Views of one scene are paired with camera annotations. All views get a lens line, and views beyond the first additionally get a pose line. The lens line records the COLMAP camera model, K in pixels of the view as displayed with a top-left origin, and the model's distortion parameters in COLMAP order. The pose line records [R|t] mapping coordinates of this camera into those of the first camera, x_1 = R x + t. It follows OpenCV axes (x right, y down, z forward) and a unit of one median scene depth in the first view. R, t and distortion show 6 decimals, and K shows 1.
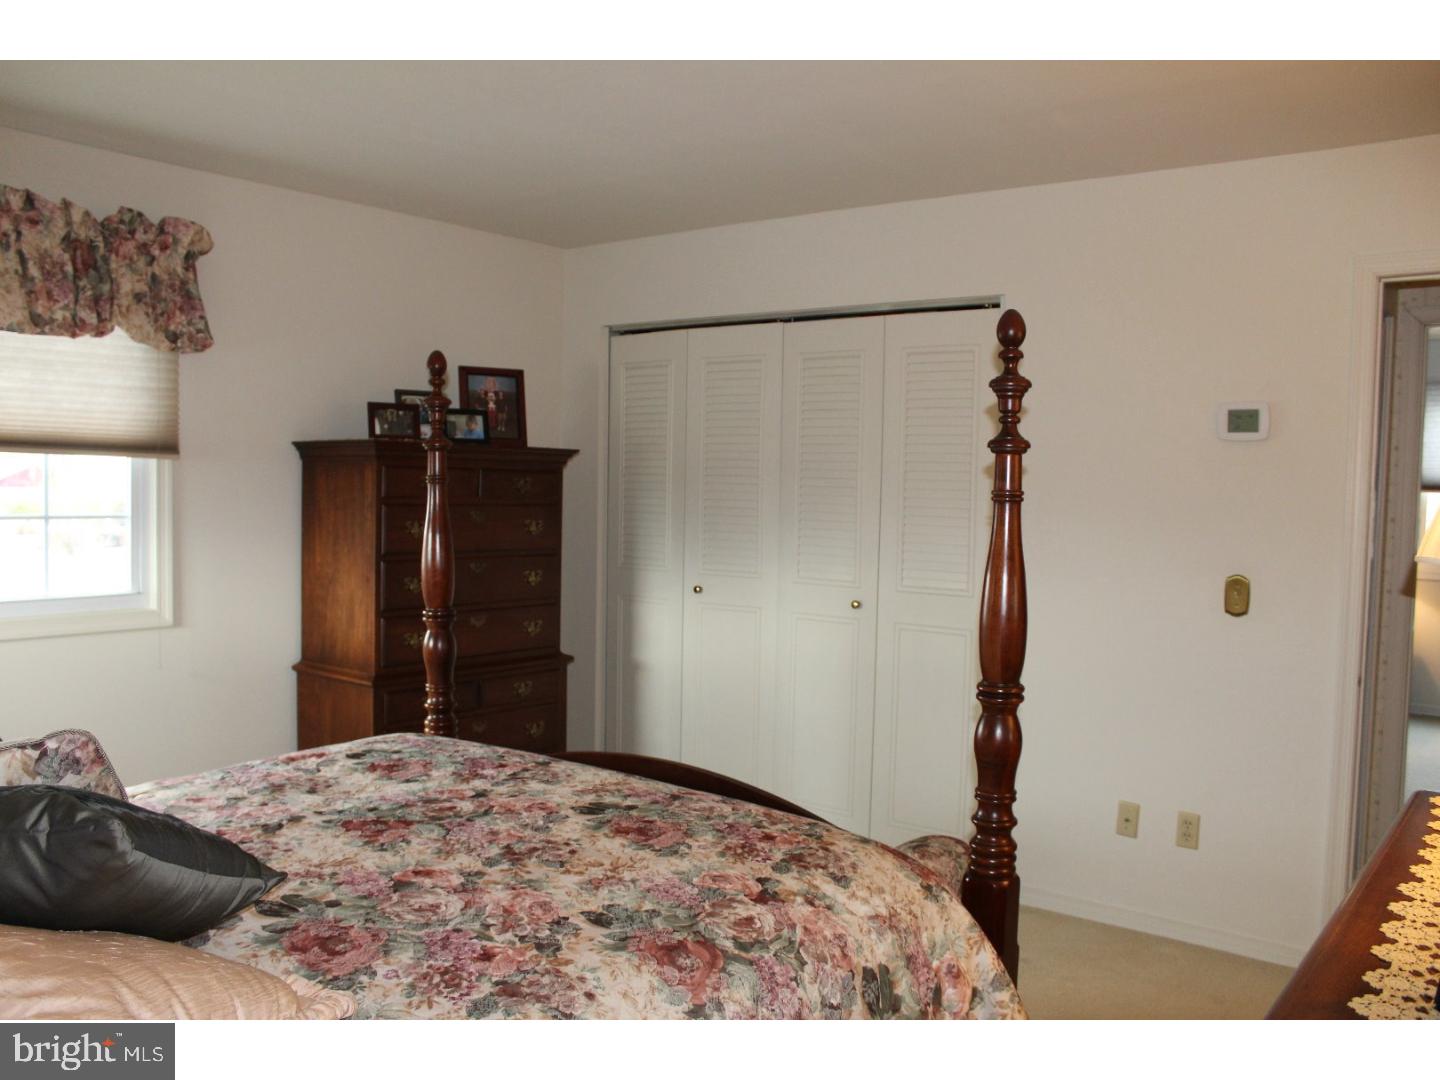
lens RADIAL K [[1175.8, 0, 720.0], [0, 1175.8, 540.0], [0, 0, 1]] dist [-0.174354, 0.165019]
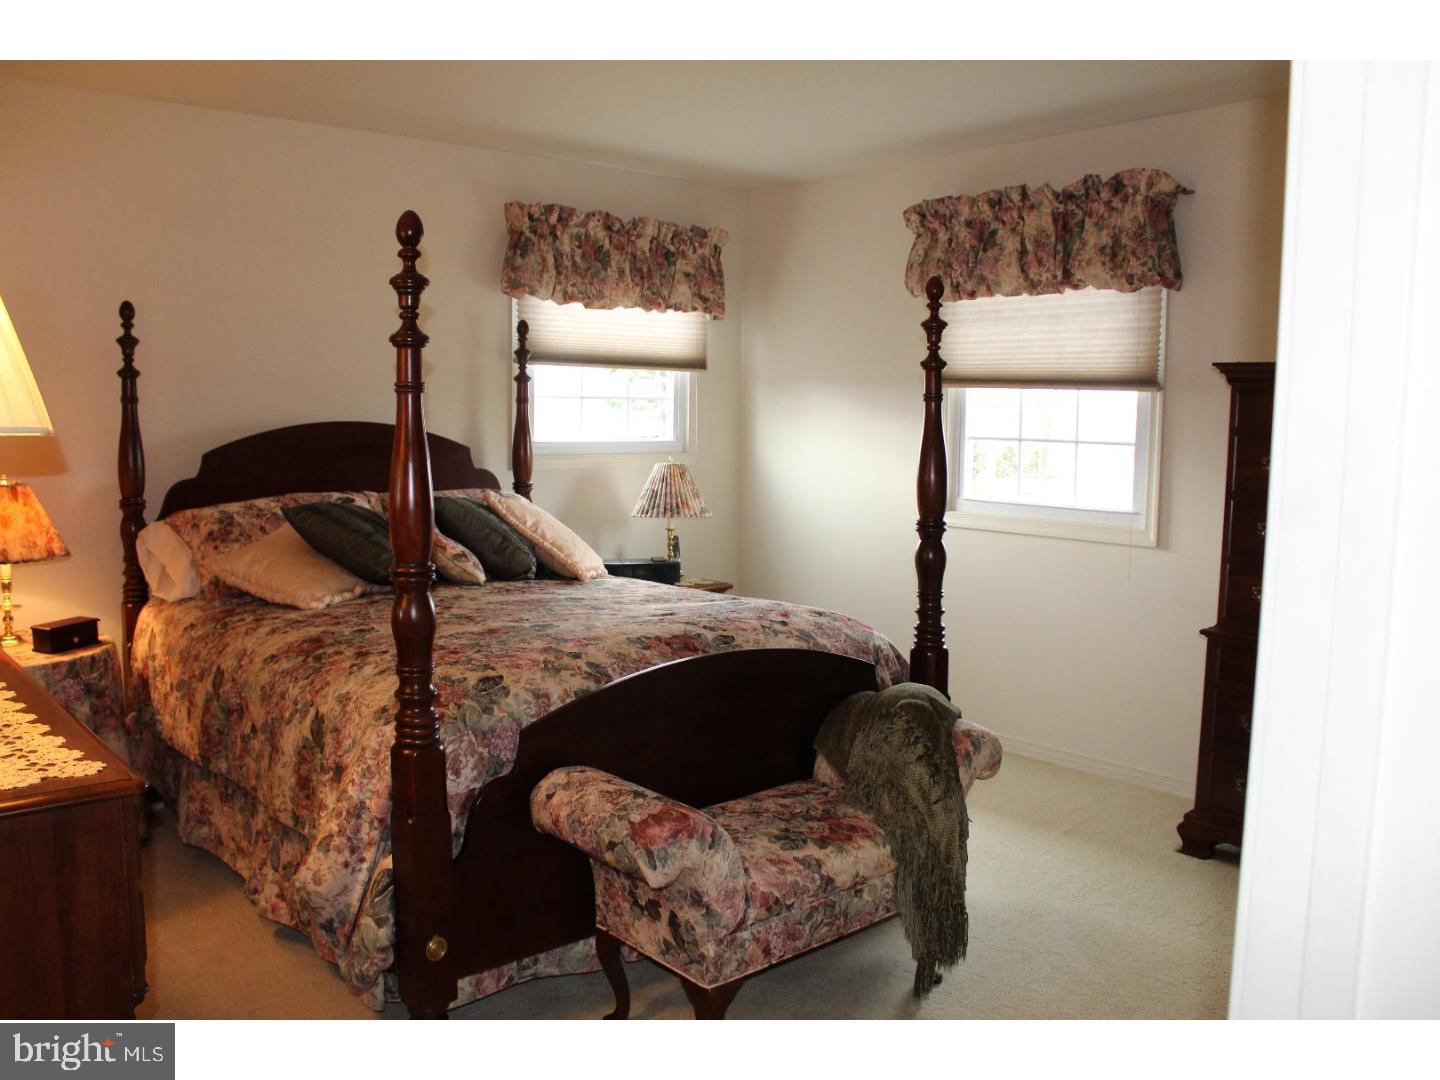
lens RADIAL K [[1175.8, 0, 720.0], [0, 1175.8, 540.0], [0, 0, 1]] dist [-0.174354, 0.165019]
pose [[-0.175638, 0.086195, -0.980674, 0.717778], [-0.065940, 0.992892, 0.099078, -0.013120], [0.982244, 0.082067, -0.168706, 0.845673]]
